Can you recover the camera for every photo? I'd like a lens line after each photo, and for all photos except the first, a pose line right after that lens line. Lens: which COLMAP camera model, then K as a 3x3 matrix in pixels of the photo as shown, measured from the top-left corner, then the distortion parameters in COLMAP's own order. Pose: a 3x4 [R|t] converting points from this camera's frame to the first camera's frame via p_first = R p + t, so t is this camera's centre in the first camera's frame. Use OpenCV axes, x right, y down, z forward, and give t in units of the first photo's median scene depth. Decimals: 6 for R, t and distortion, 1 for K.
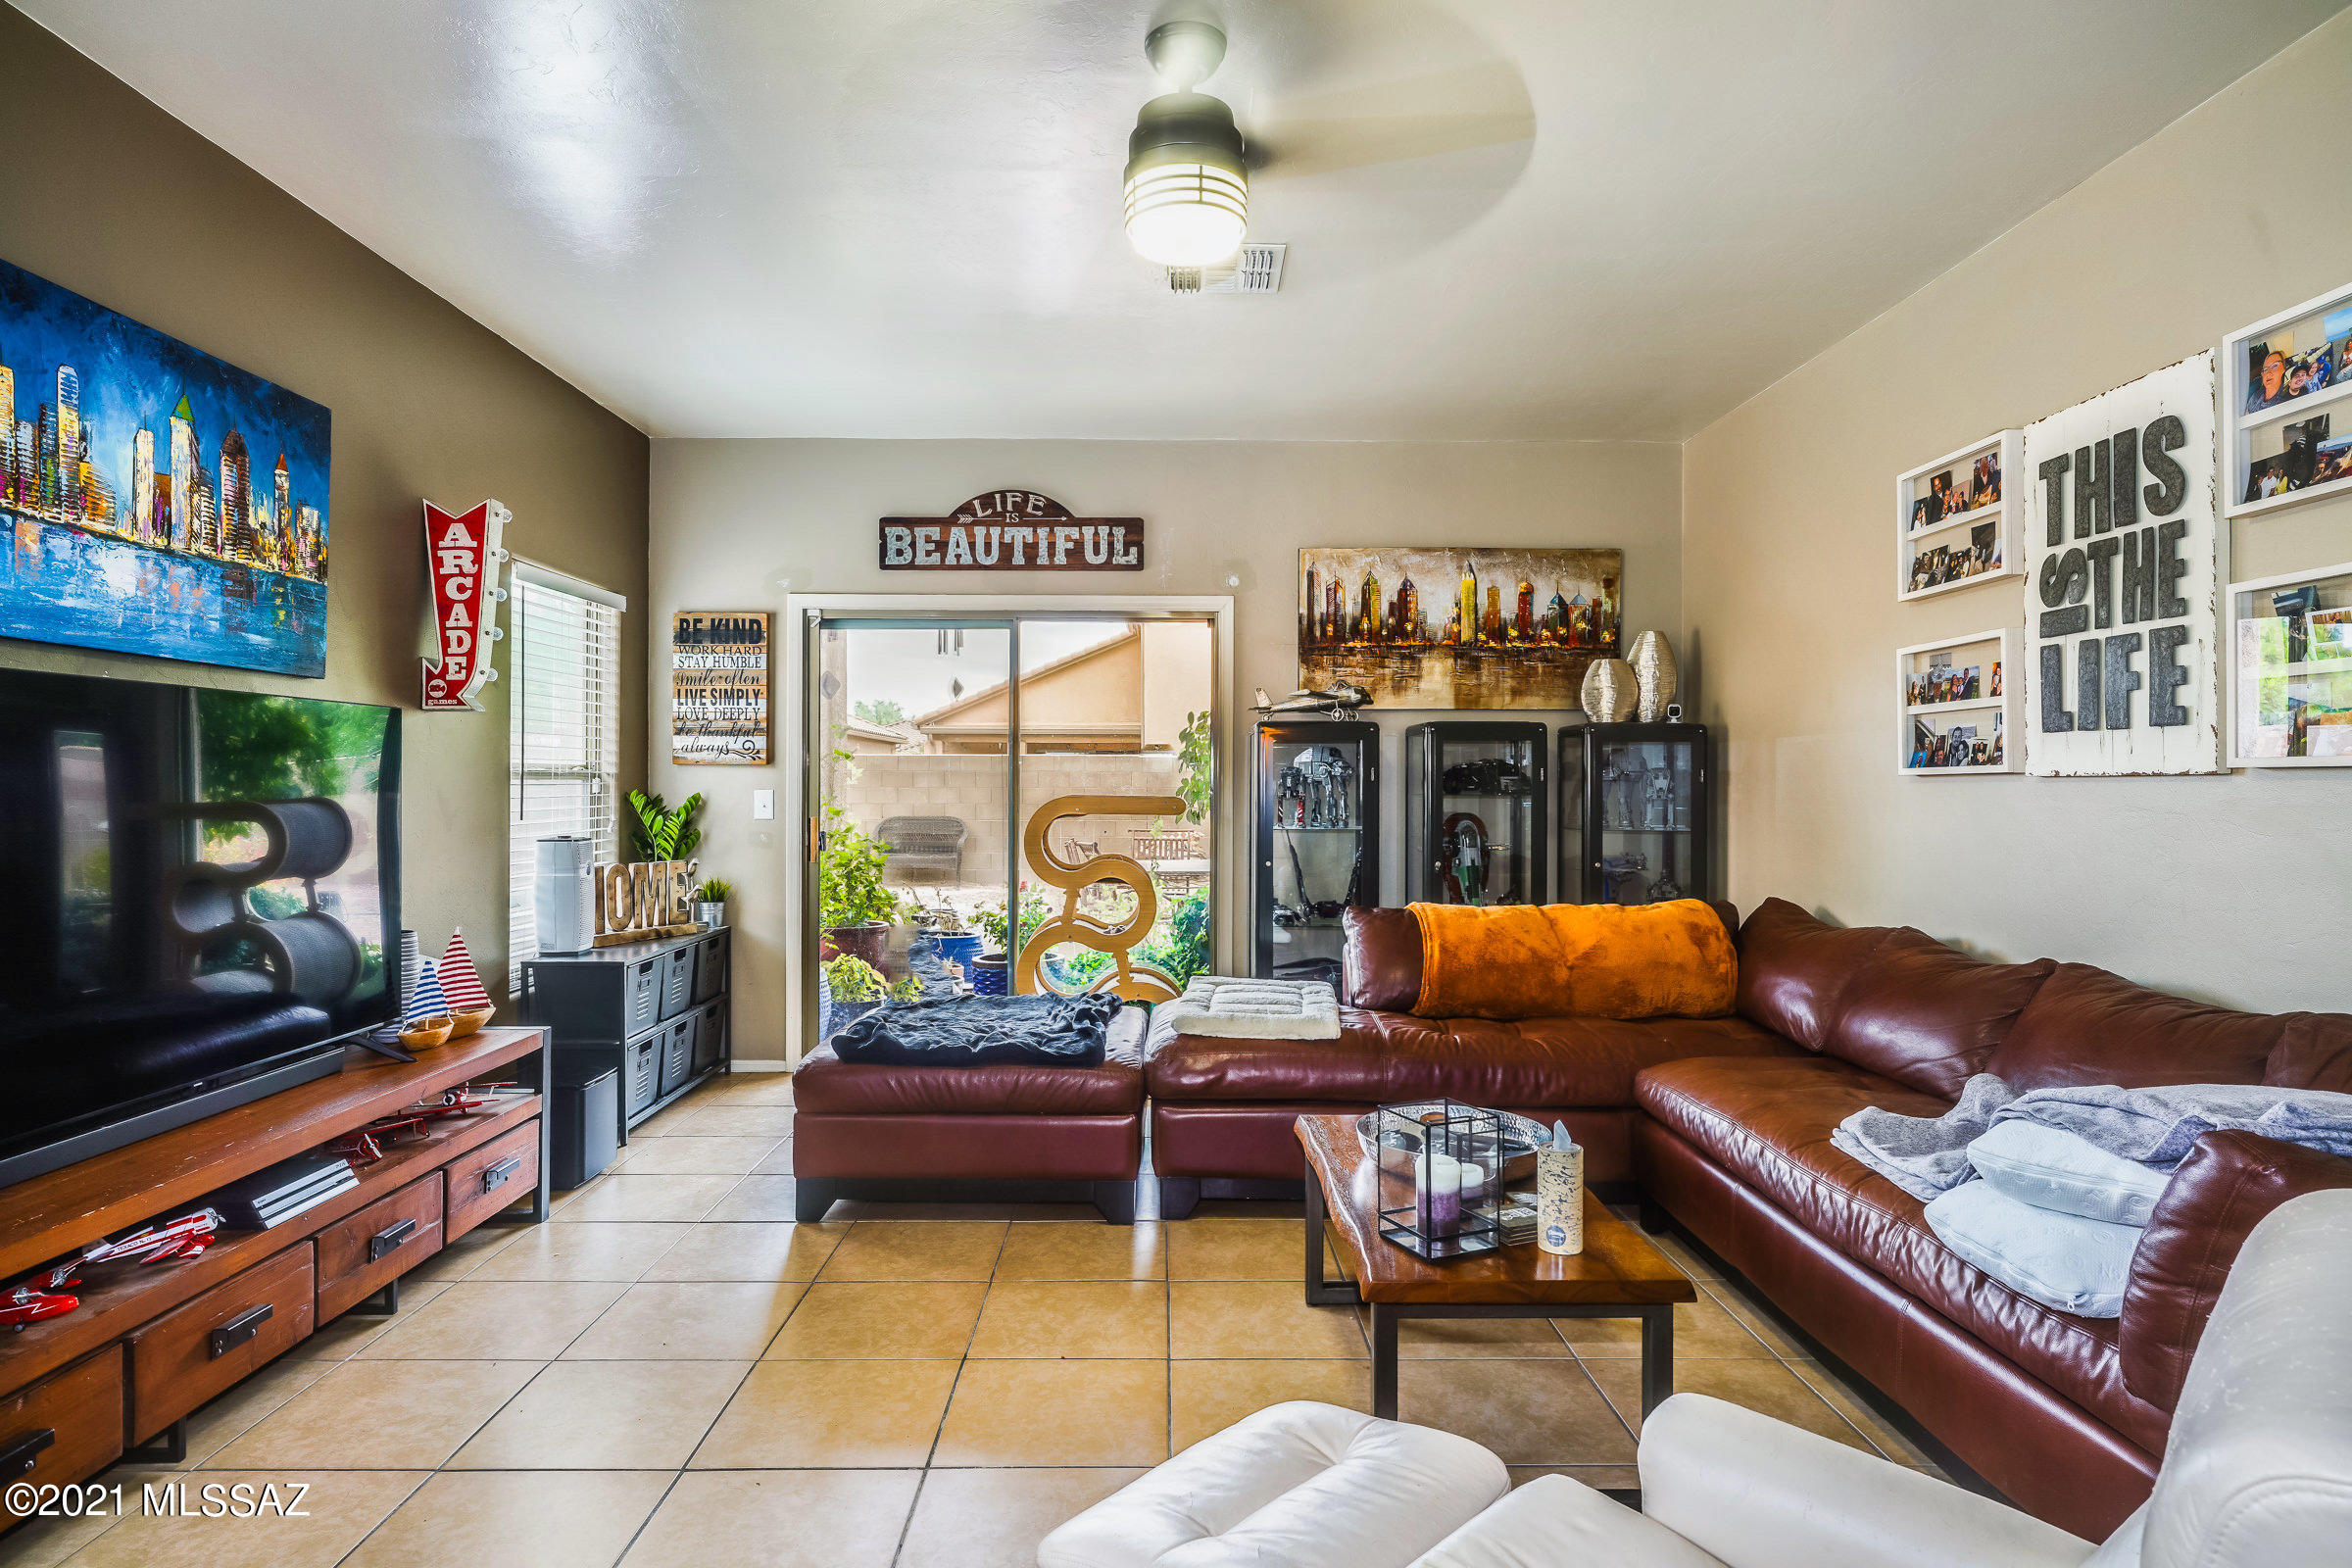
lens RADIAL K [[1289.1, 0, 1178.8], [0, 1289.1, 777.4], [0, 0, 1]] dist [-0.002885, 0.000587]
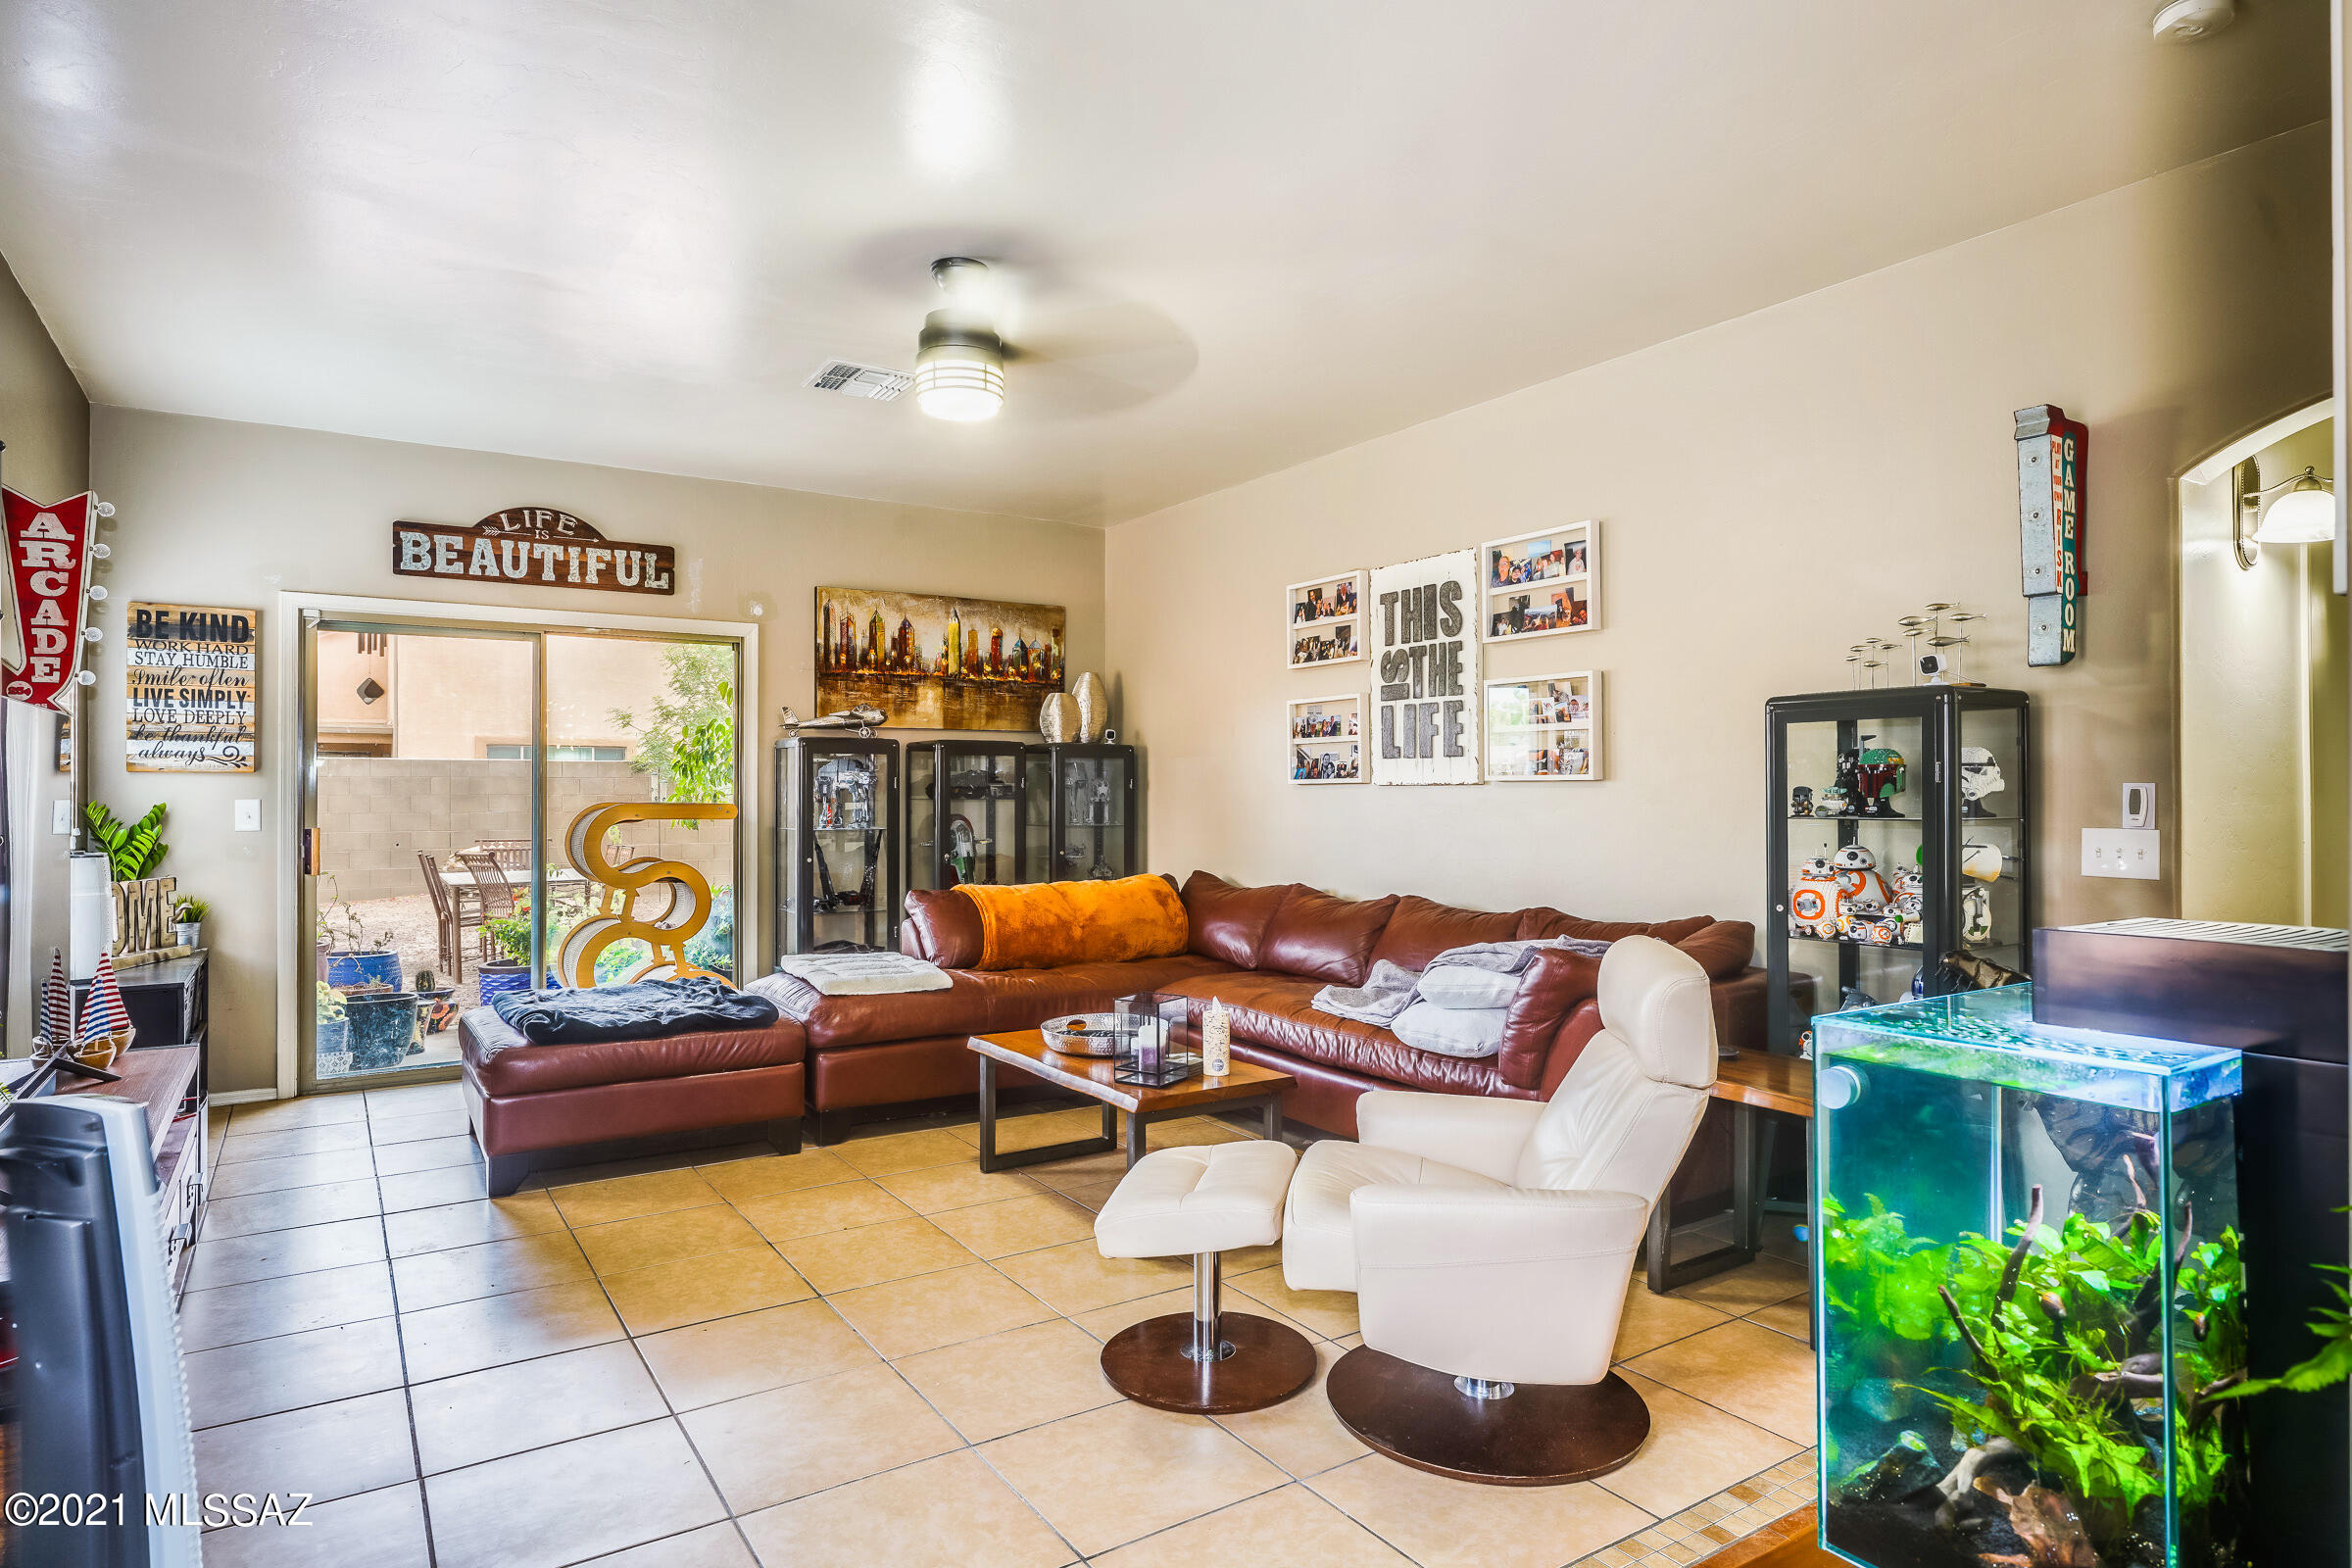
lens RADIAL K [[1301.2, 0, 1178.0], [0, 1301.2, 764.5], [0, 0, 1]] dist [-0.004011, 0.001400]
pose [[0.842665, 0.007149, 0.538390, -0.341711], [0.000275, 0.999906, -0.013708, -0.003570], [-0.538438, 0.011699, 0.842584, -0.199089]]
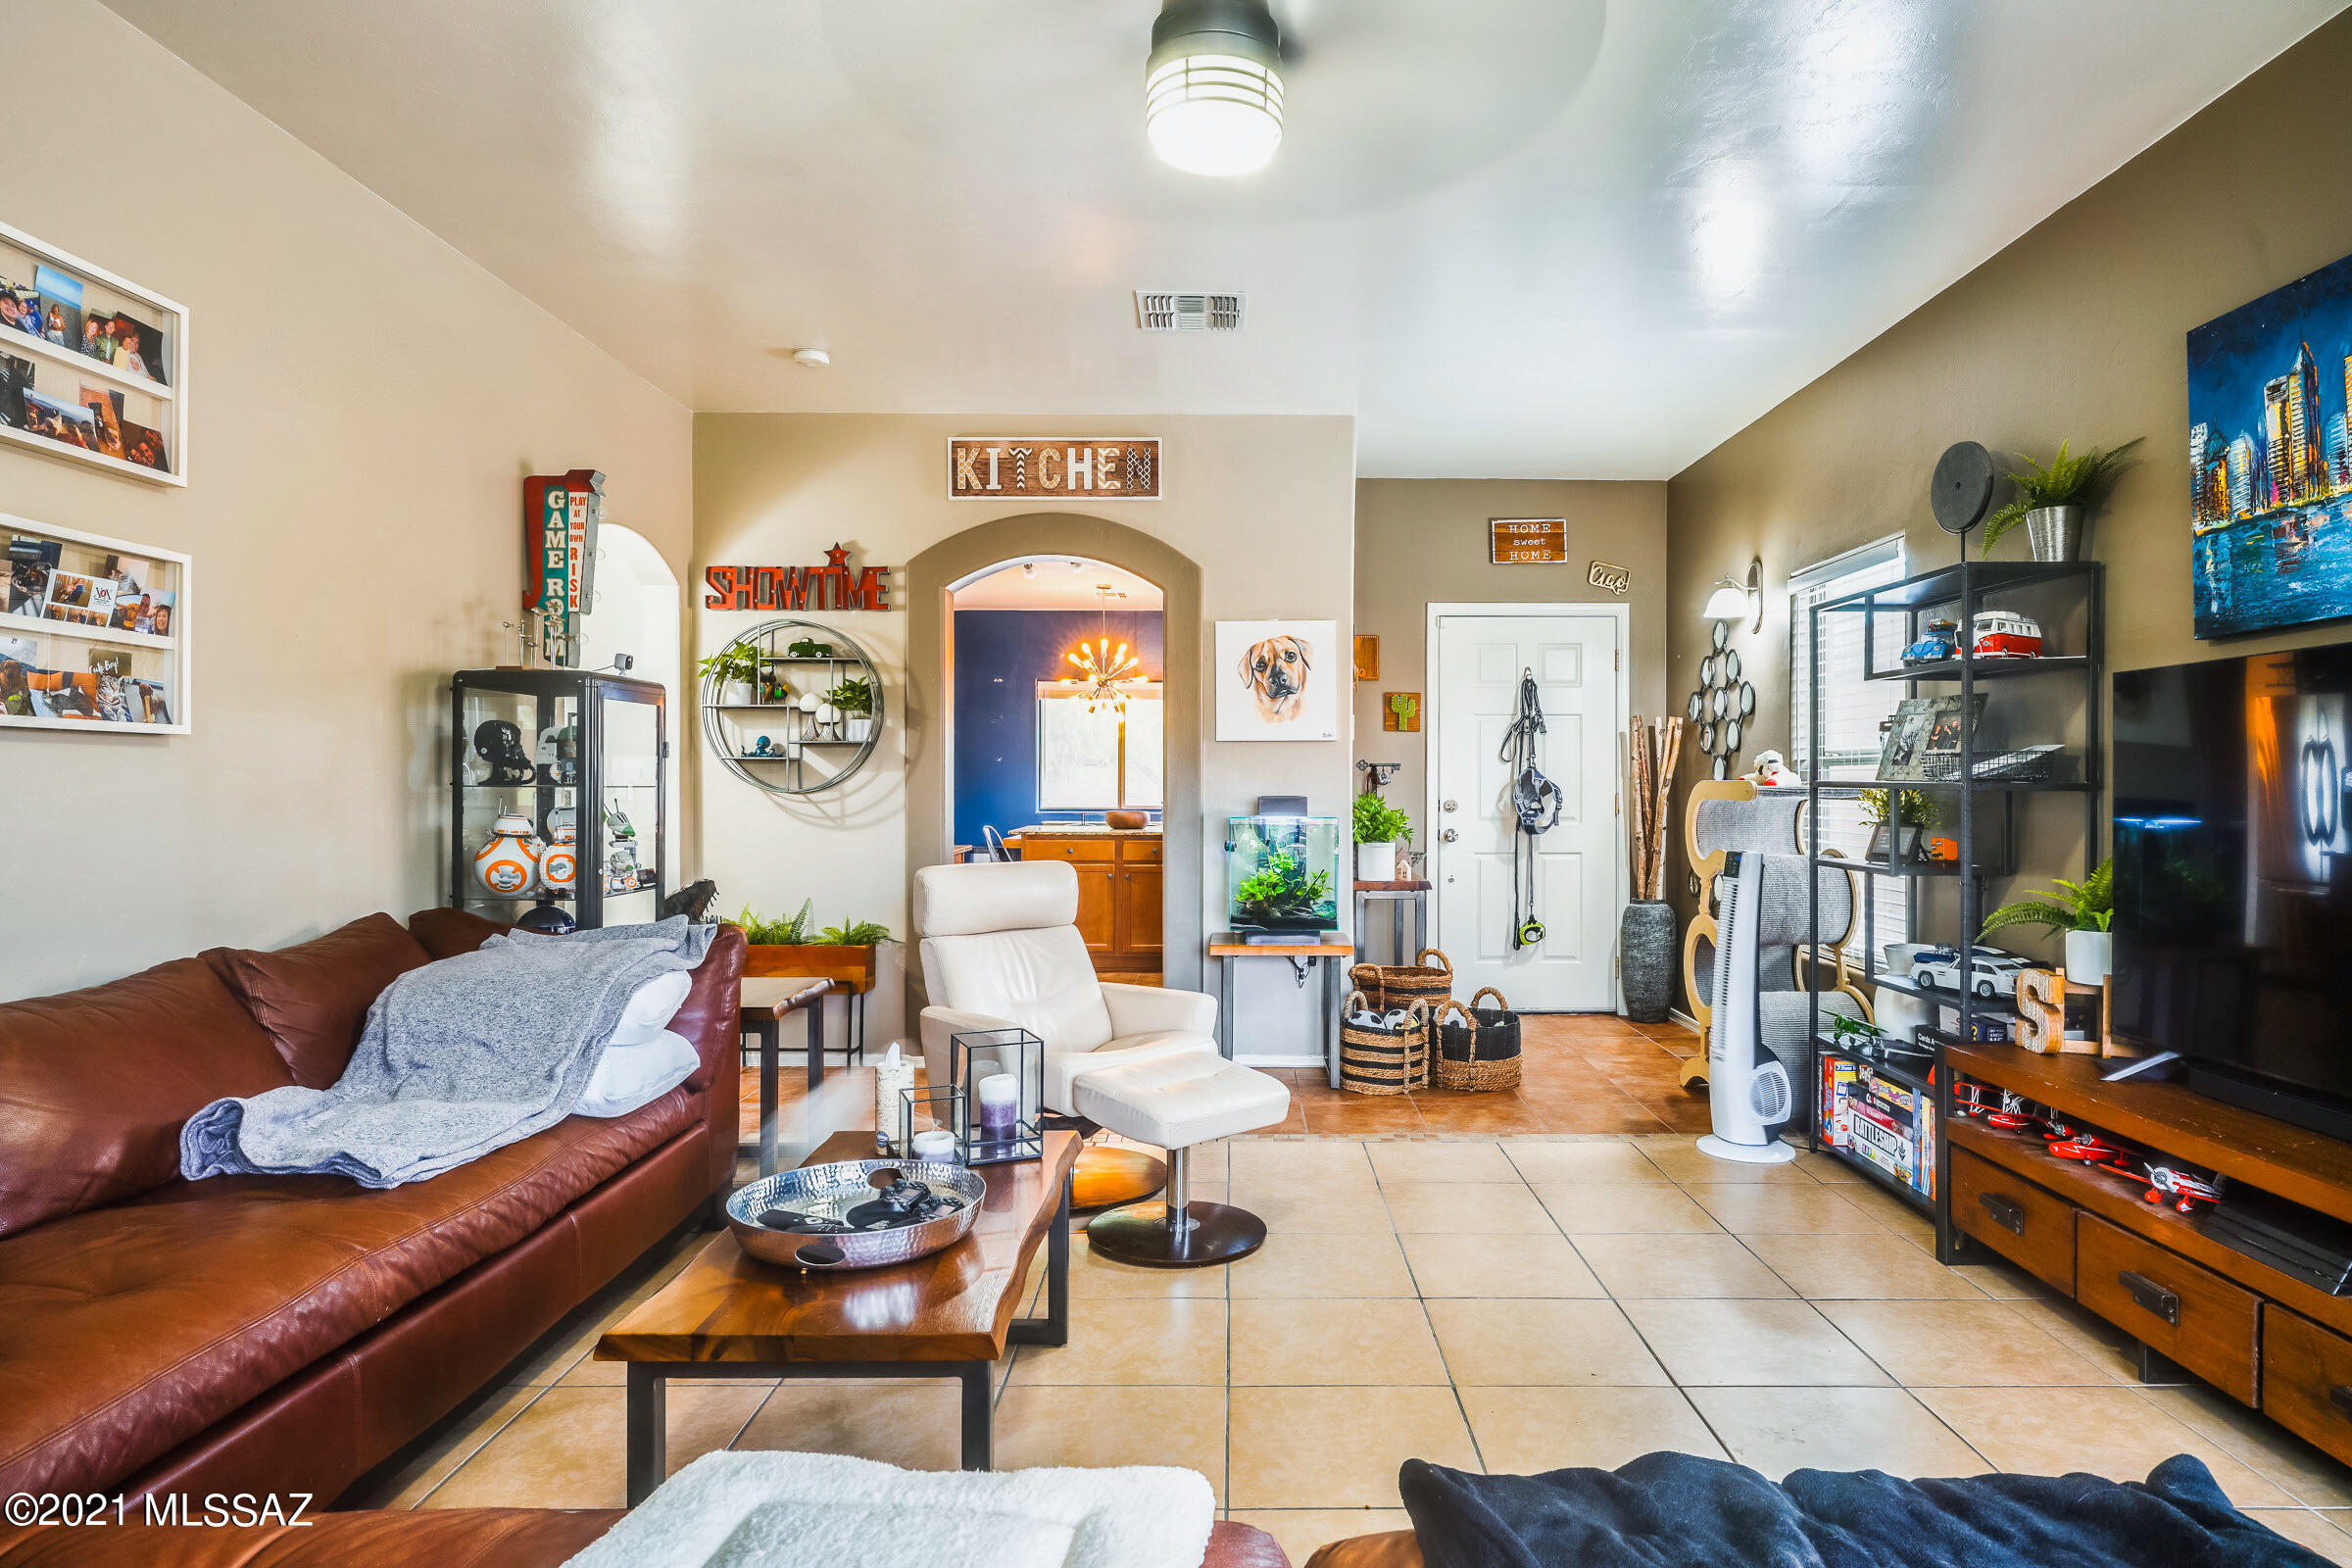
lens RADIAL K [[1297.6, 0, 1229.8], [0, 1297.6, 787.4], [0, 0, 1]] dist [-0.002399, 0.001735]
pose [[-0.999885, -0.004234, 0.014535, -0.012792], [-0.004303, 0.999979, -0.004785, 0.022072], [-0.014515, -0.004847, -0.999883, 1.163248]]
